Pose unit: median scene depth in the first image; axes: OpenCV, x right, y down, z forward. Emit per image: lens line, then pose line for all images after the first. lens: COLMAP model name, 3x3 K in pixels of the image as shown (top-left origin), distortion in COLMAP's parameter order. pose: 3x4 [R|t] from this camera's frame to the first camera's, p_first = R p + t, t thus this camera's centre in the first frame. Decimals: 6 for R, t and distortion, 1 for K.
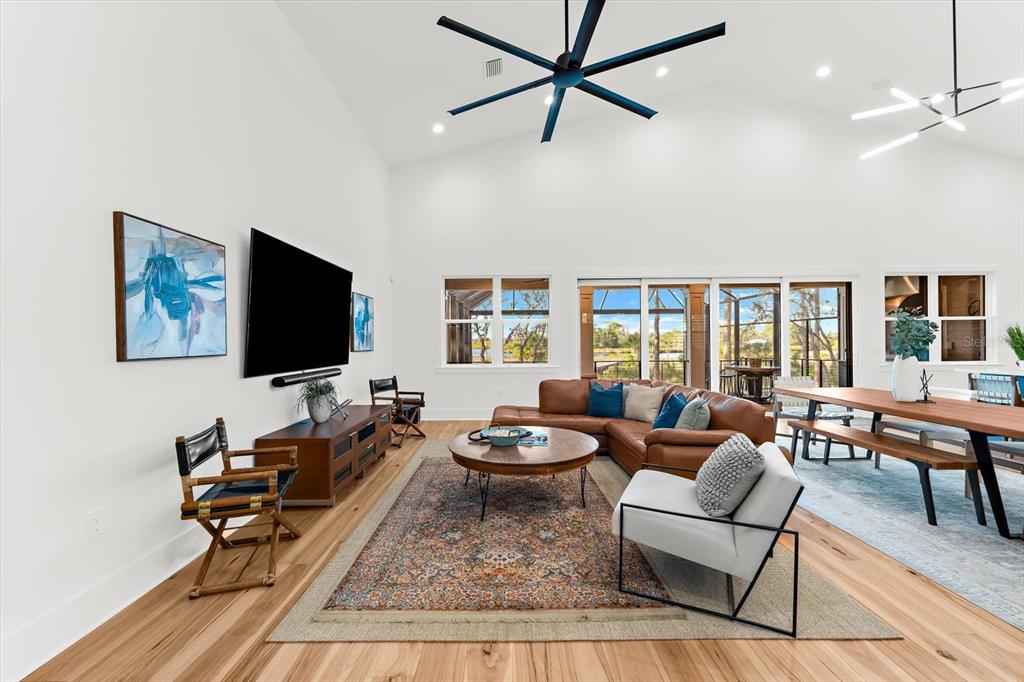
lens RADIAL K [[414.8, 0, 506.7], [0, 414.8, 342.7], [0, 0, 1]] dist [0.006928, -0.001204]
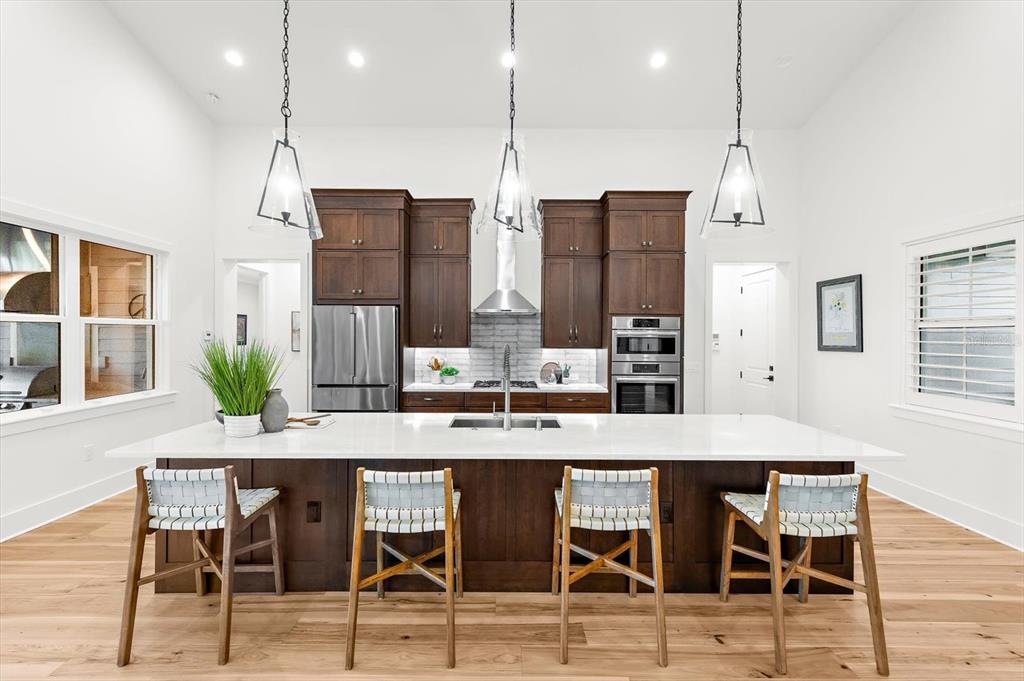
lens RADIAL K [[414.8, 0, 505.6], [0, 414.8, 340.3], [0, 0, 1]] dist [0.006928, -0.001204]
pose [[-0.003506, -0.006356, 0.999974, 0.622735], [-0.002540, 0.999977, 0.006347, -0.046002], [-0.999991, -0.002518, -0.003522, 0.571457]]
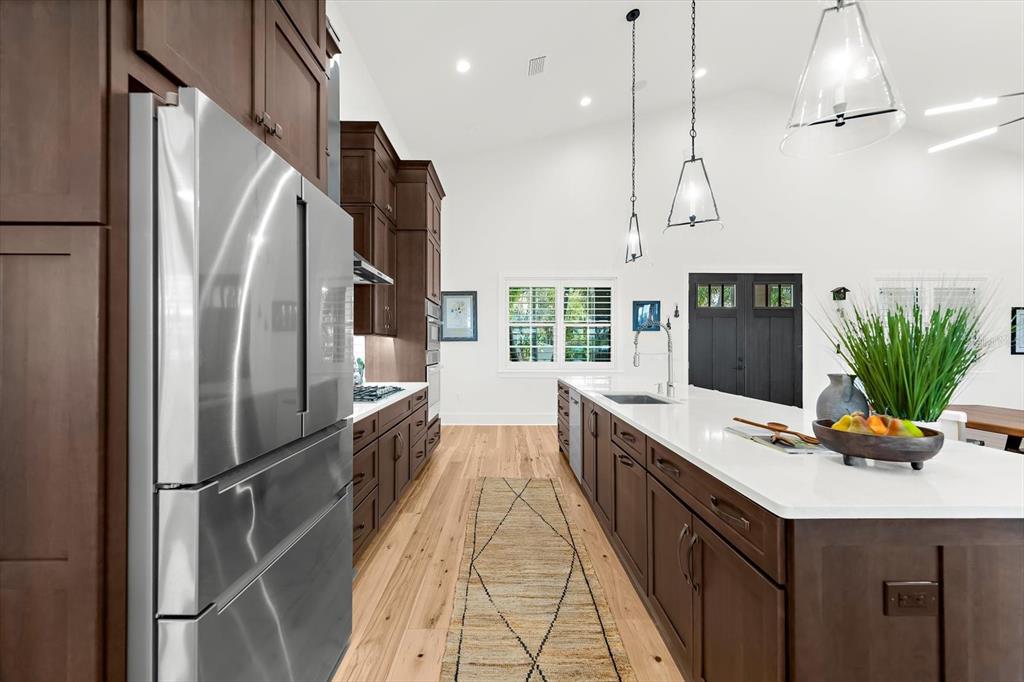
lens RADIAL K [[414.8, 0, 507.5], [0, 414.8, 343.2], [0, 0, 1]] dist [0.006928, -0.001204]
pose [[-0.999962, 0.004518, -0.007470, 1.307596], [0.004561, 0.999973, -0.005717, -0.007760], [0.007444, -0.005751, -0.999956, 1.102239]]
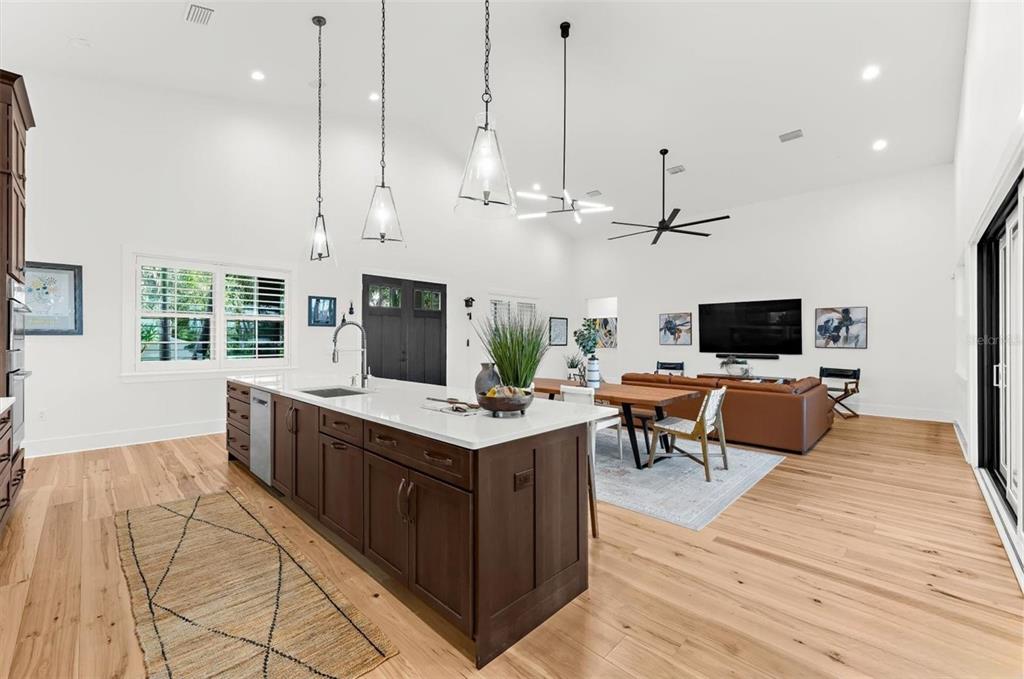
lens RADIAL K [[414.8, 0, 509.0], [0, 414.8, 338.5], [0, 0, 1]] dist [0.006928, -0.001204]
pose [[-0.701181, 0.002293, -0.712979, 1.381920], [0.001182, 0.999997, 0.002055, -0.014691], [0.712982, 0.000598, -0.701182, 1.151938]]
